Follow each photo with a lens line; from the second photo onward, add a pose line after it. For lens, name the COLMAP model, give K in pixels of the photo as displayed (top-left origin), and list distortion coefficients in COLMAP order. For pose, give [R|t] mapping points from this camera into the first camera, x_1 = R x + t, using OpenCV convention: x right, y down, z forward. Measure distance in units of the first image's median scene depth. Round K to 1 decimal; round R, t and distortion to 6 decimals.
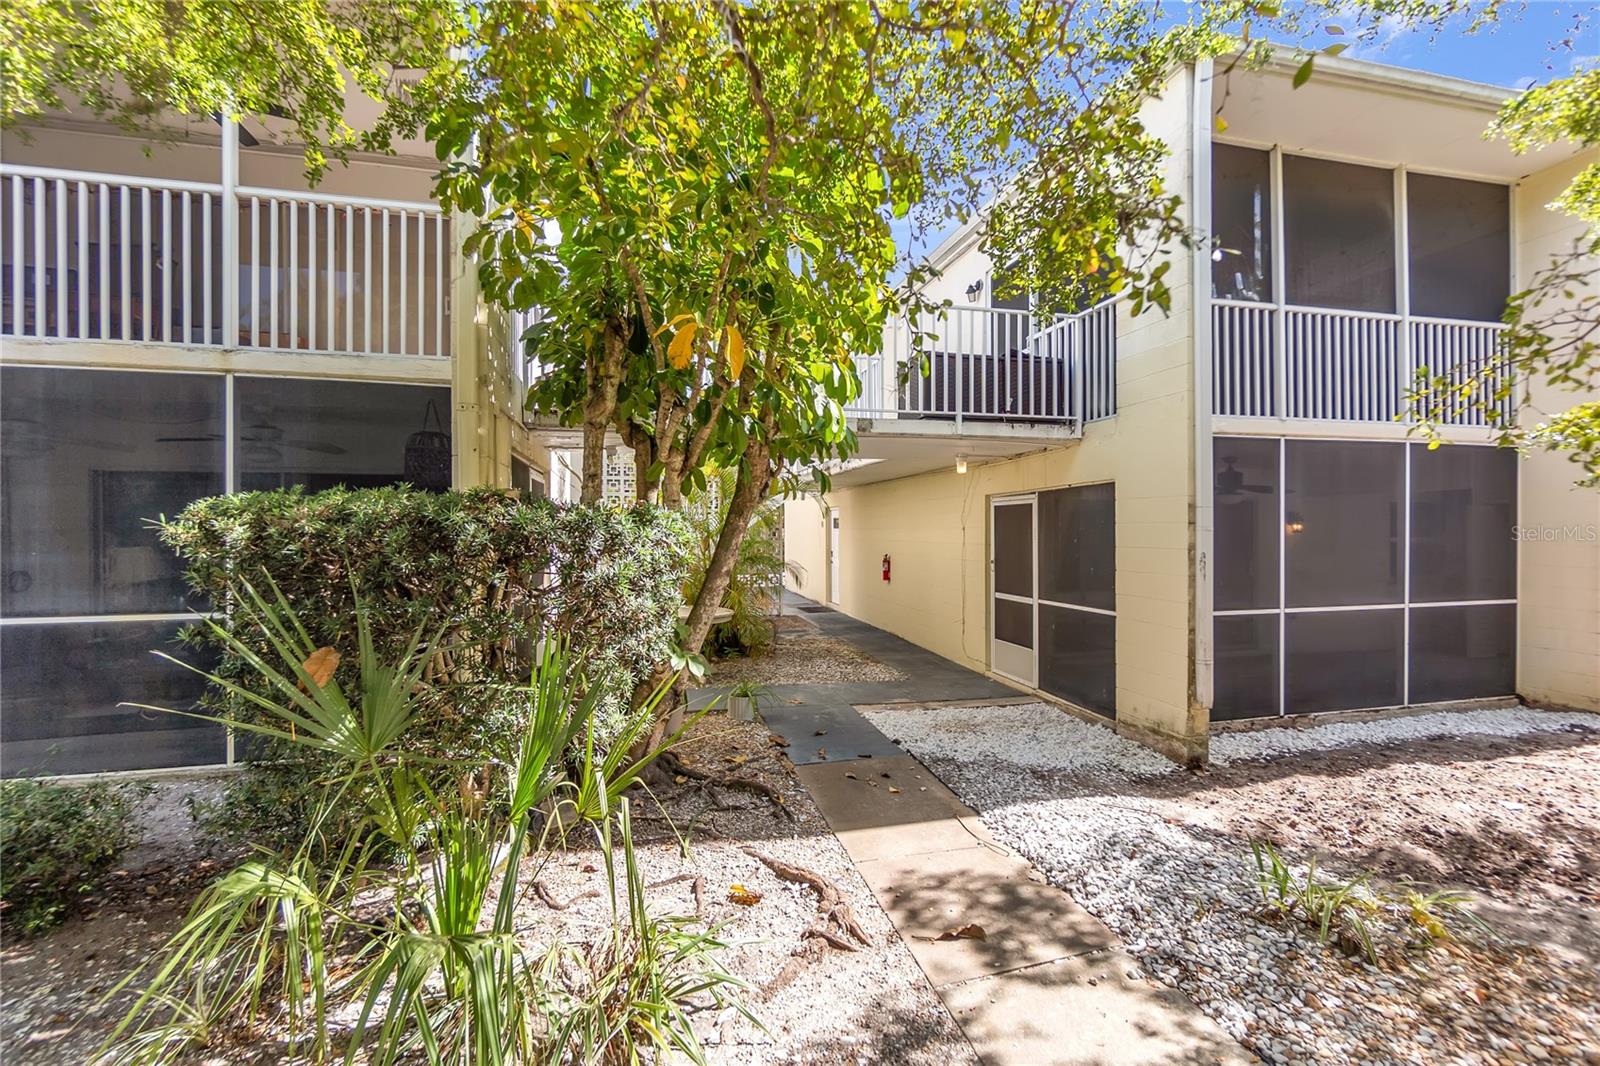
lens RADIAL K [[727.0, 0, 821.9], [0, 727.0, 534.0], [0, 0, 1]] dist [-0.006120, -0.000127]
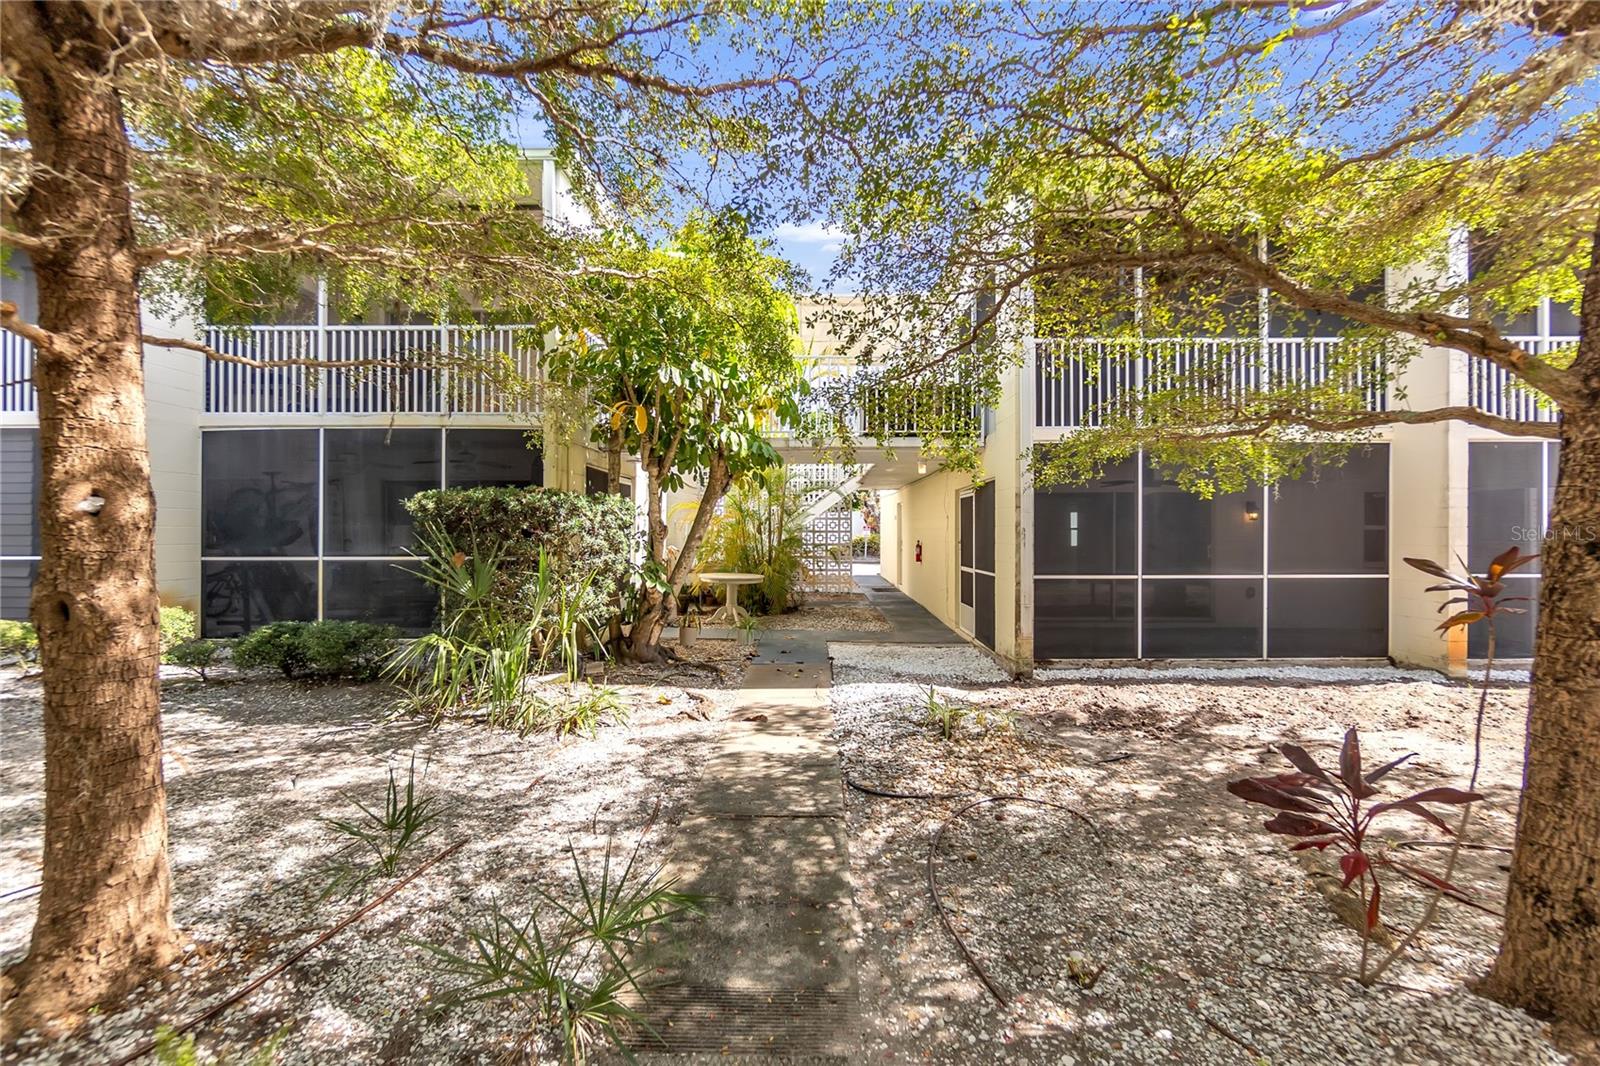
lens RADIAL K [[722.1, 0, 802.4], [0, 722.1, 530.6], [0, 0, 1]] dist [-0.003262, 0.000184]
pose [[0.966424, 0.003170, -0.256933, 0.562817], [-0.004324, 0.999983, -0.003929, 0.046136], [0.256916, 0.004908, 0.966421, -0.566140]]
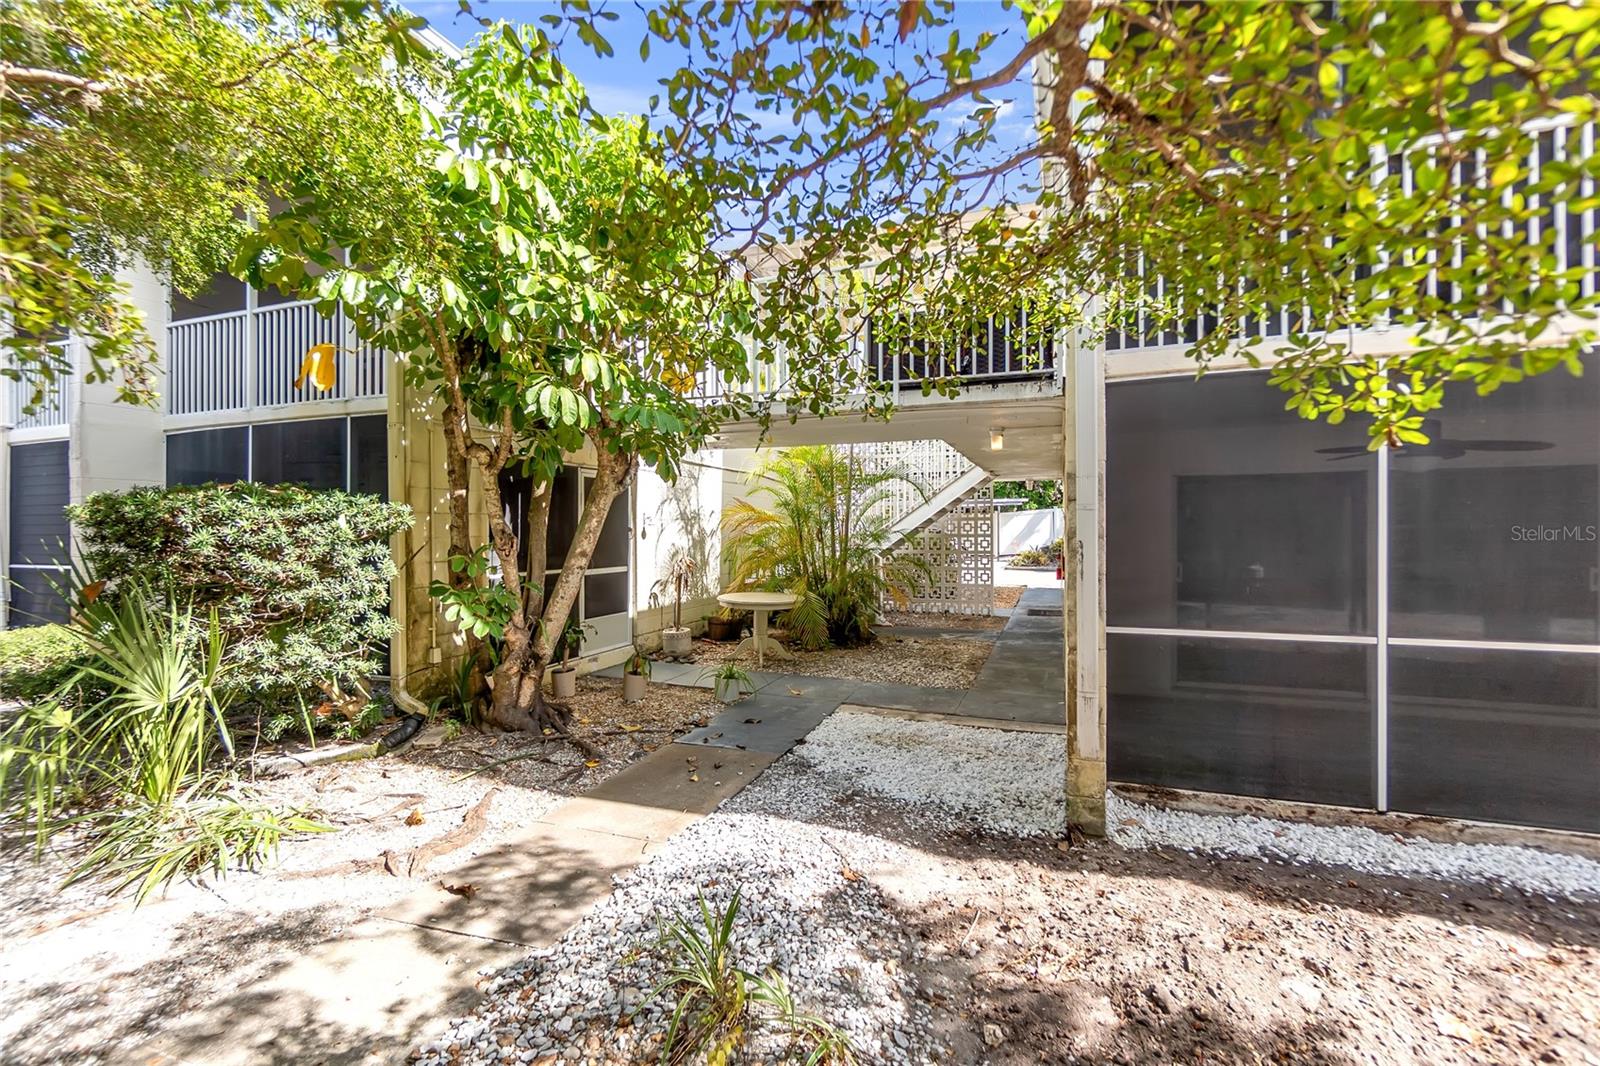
lens RADIAL K [[730.1, 0, 768.2], [0, 730.1, 531.3], [0, 0, 1]] dist [-0.004182, -0.000132]
pose [[0.812700, 0.001253, -0.582681, 0.833105], [-0.002438, 0.999996, -0.001250, 0.022021], [0.582677, 0.002437, 0.812700, 0.282965]]
